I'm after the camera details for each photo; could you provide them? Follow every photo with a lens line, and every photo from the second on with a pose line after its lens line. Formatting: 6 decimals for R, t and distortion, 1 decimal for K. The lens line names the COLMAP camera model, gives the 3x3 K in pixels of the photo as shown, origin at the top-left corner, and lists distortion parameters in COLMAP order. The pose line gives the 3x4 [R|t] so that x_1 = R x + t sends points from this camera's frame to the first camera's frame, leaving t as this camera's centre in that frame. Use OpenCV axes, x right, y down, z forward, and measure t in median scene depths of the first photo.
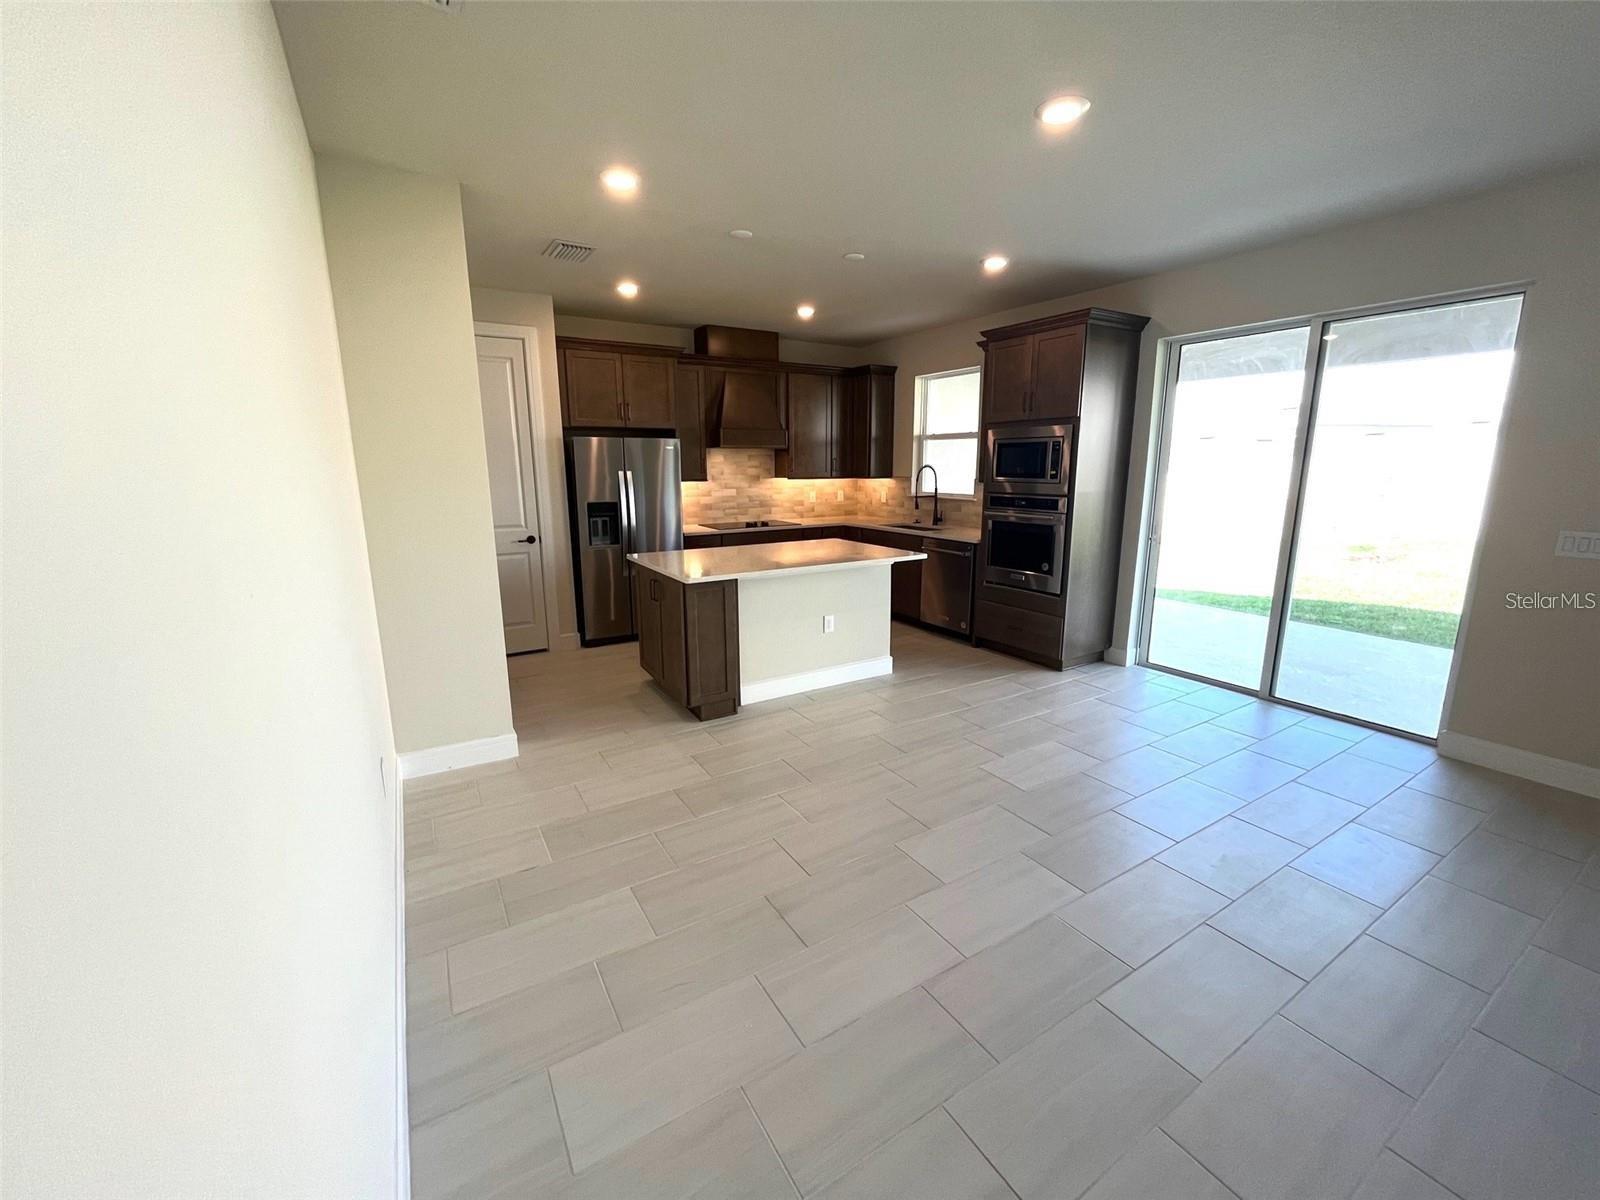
lens RADIAL K [[644.9, 0, 796.5], [0, 644.9, 593.9], [0, 0, 1]] dist [-0.002768, -0.000320]
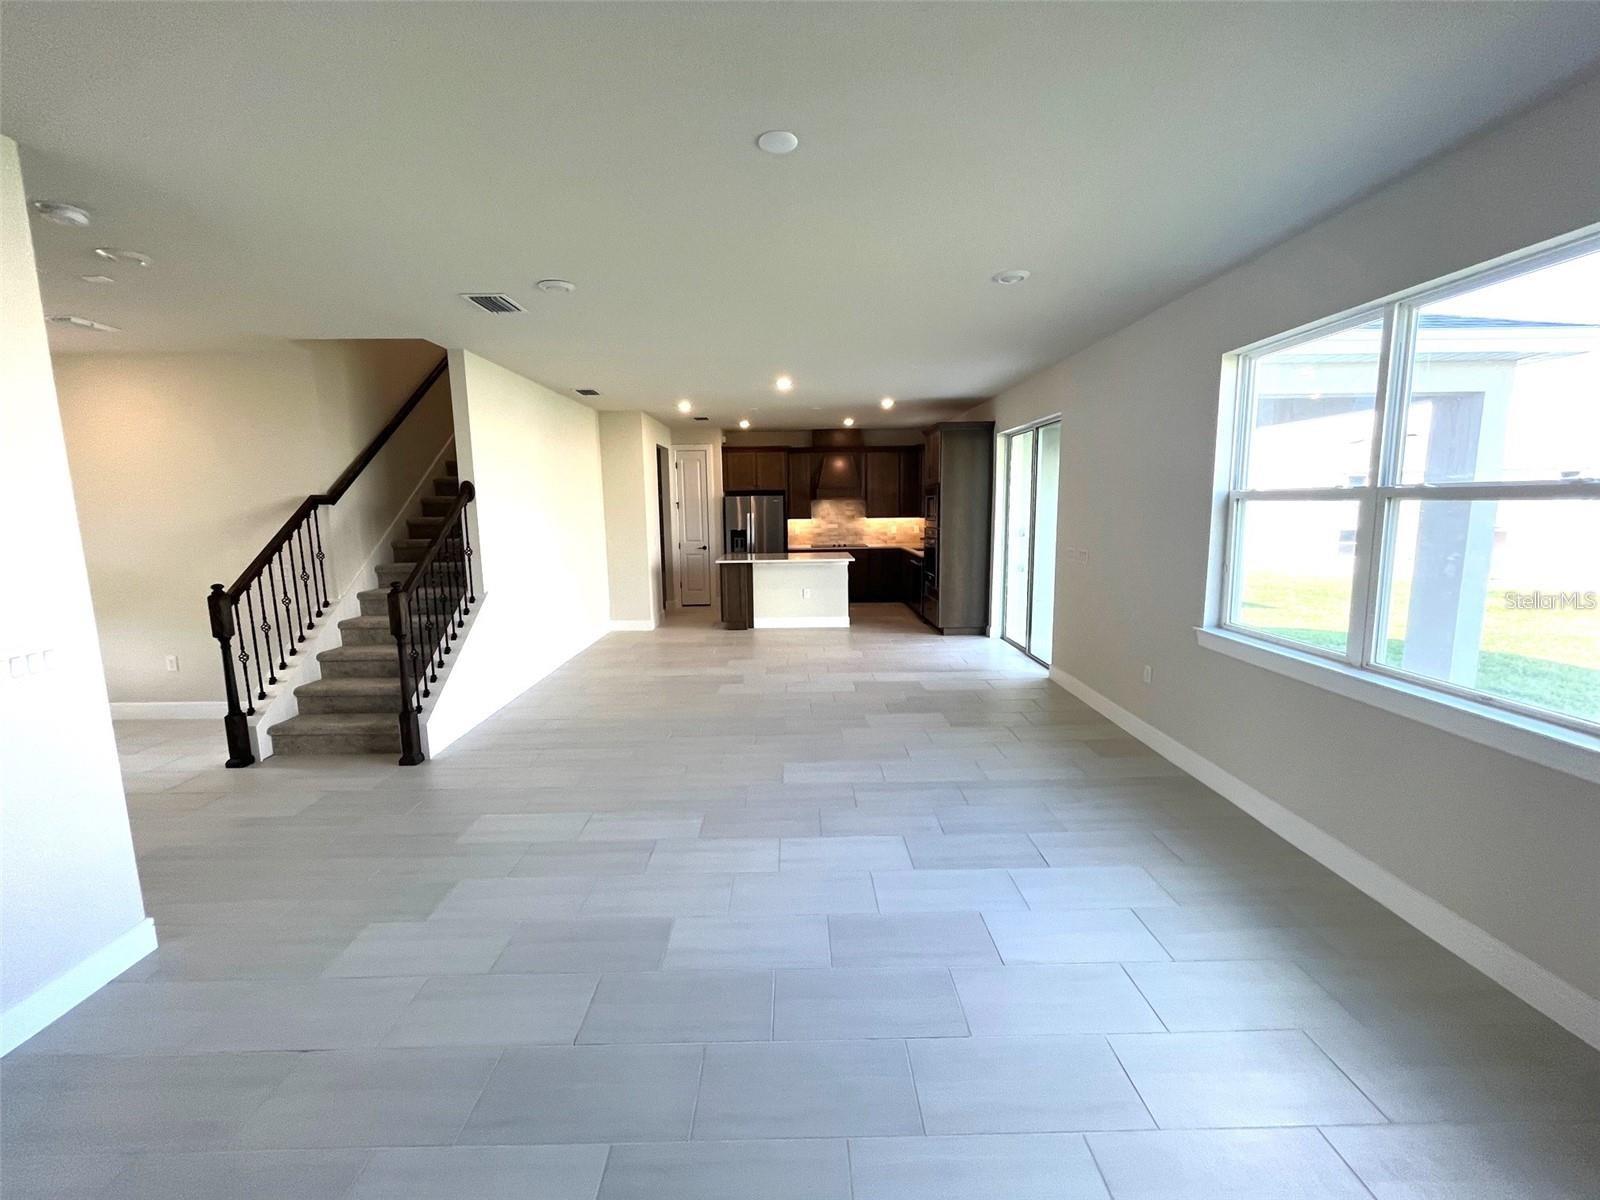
lens RADIAL K [[644.9, 0, 801.0], [0, 644.9, 600.0], [0, 0, 1]] dist [-0.002768, -0.000320]
pose [[0.862750, 0.065054, -0.501429, 0.691080], [-0.090116, 0.995595, -0.025888, 0.081602], [0.497536, 0.067522, 0.864811, -0.454952]]
